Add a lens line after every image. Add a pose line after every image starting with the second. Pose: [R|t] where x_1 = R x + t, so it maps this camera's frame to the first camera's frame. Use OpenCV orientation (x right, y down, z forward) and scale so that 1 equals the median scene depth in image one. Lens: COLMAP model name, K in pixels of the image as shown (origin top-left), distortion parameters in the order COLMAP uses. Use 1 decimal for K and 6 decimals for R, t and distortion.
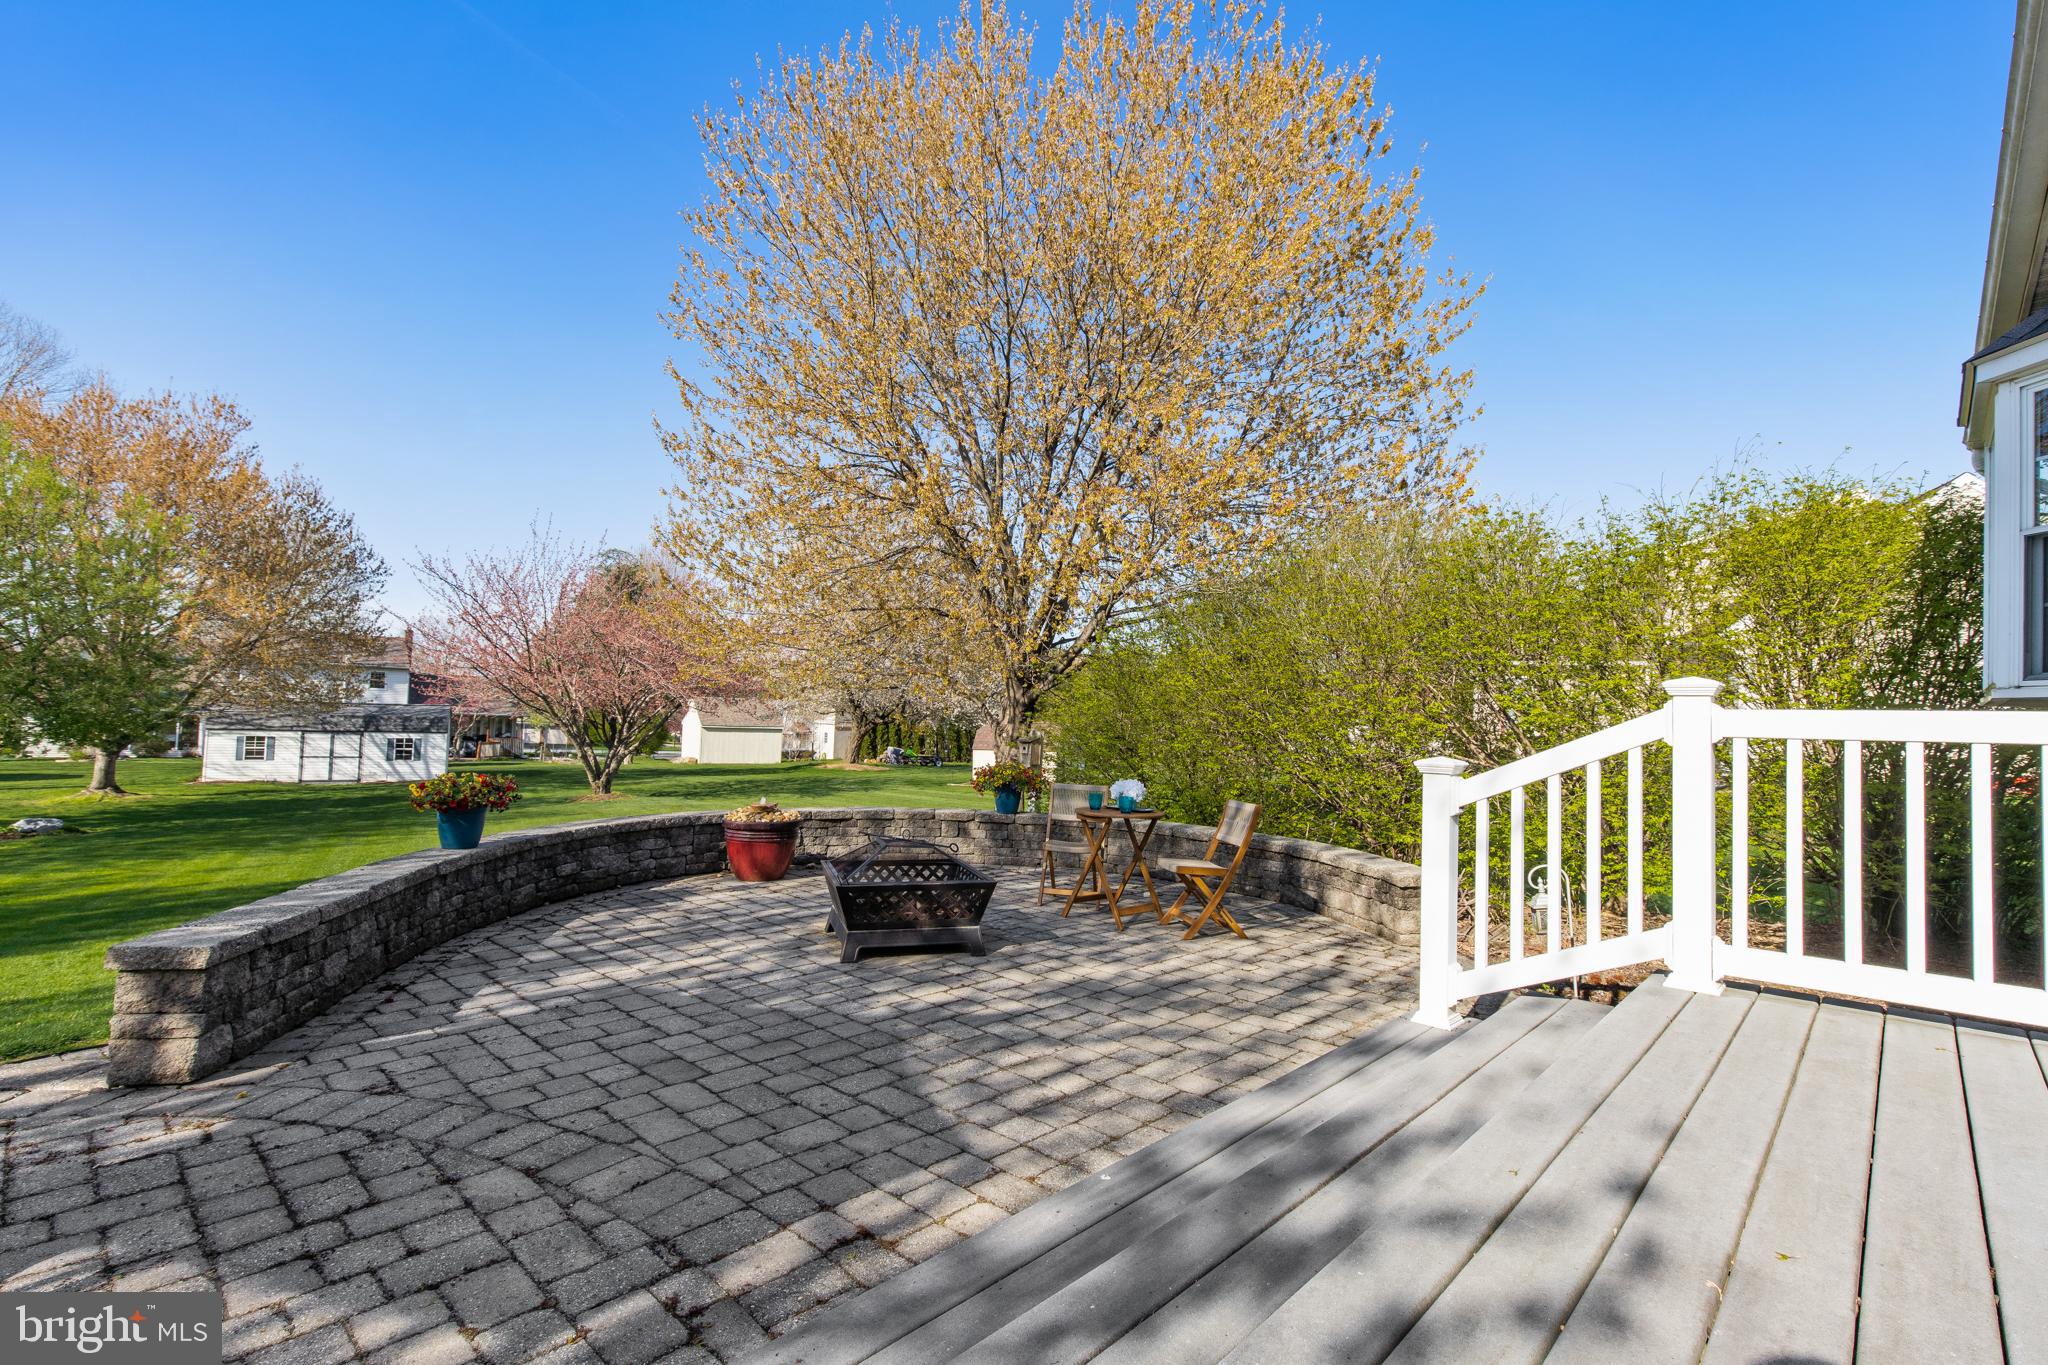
lens RADIAL K [[936.1, 0, 1035.2], [0, 936.1, 668.0], [0, 0, 1]] dist [0.001519, -0.000419]
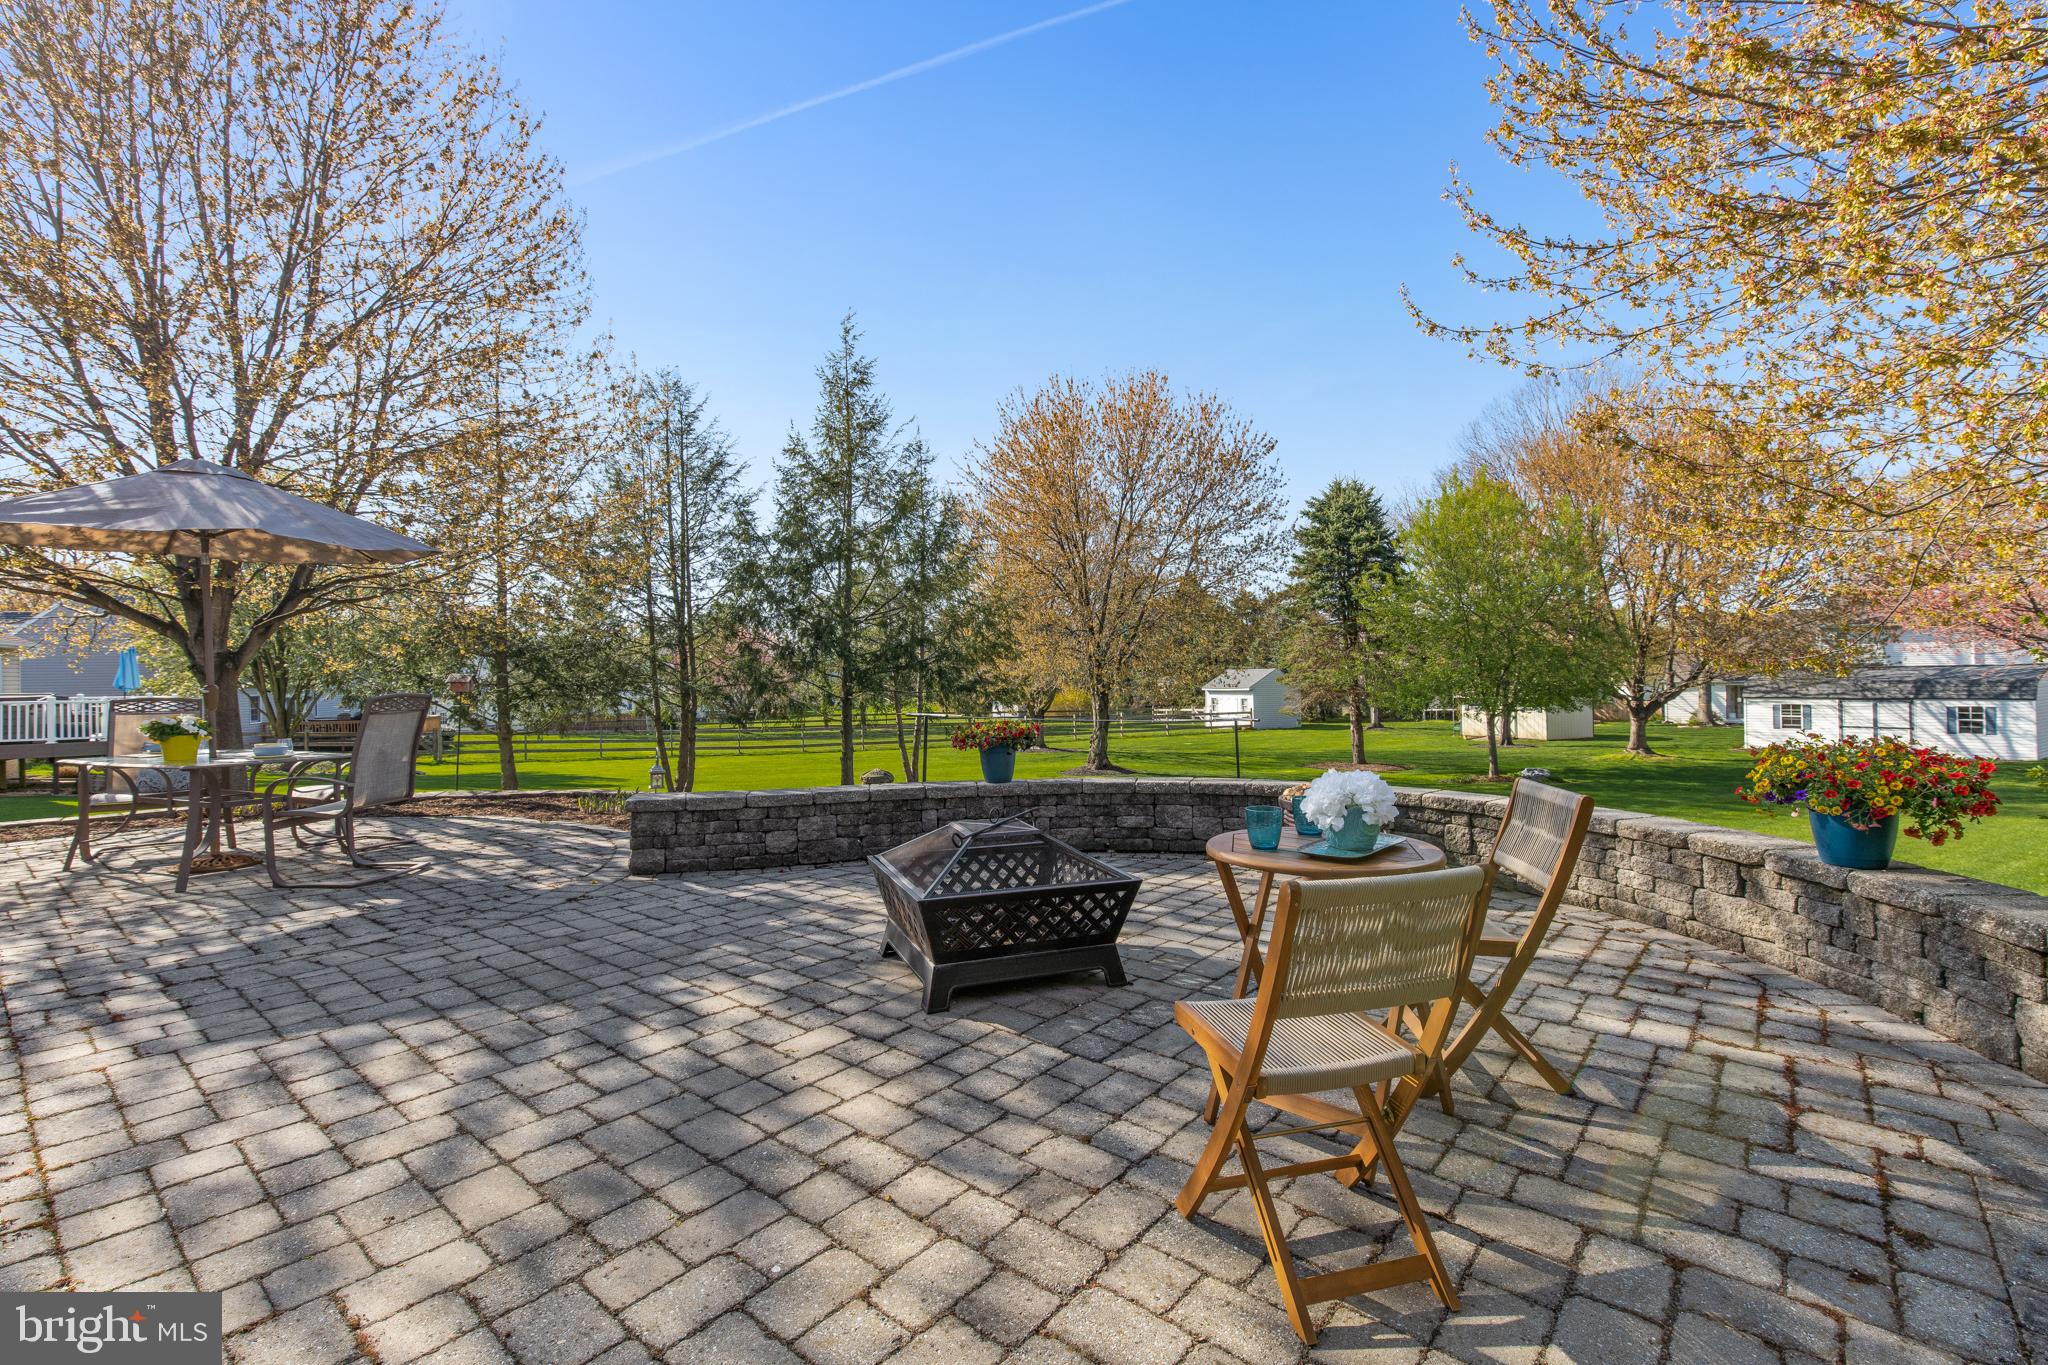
lens RADIAL K [[908.1, 0, 1021.2], [0, 908.1, 678.5], [0, 0, 1]] dist [0.003222, 0.000714]
pose [[0.053361, -0.032126, -0.998058, 0.615506], [0.072660, 0.996958, -0.028206, 0.106779], [0.995928, -0.071014, 0.055533, 1.111478]]
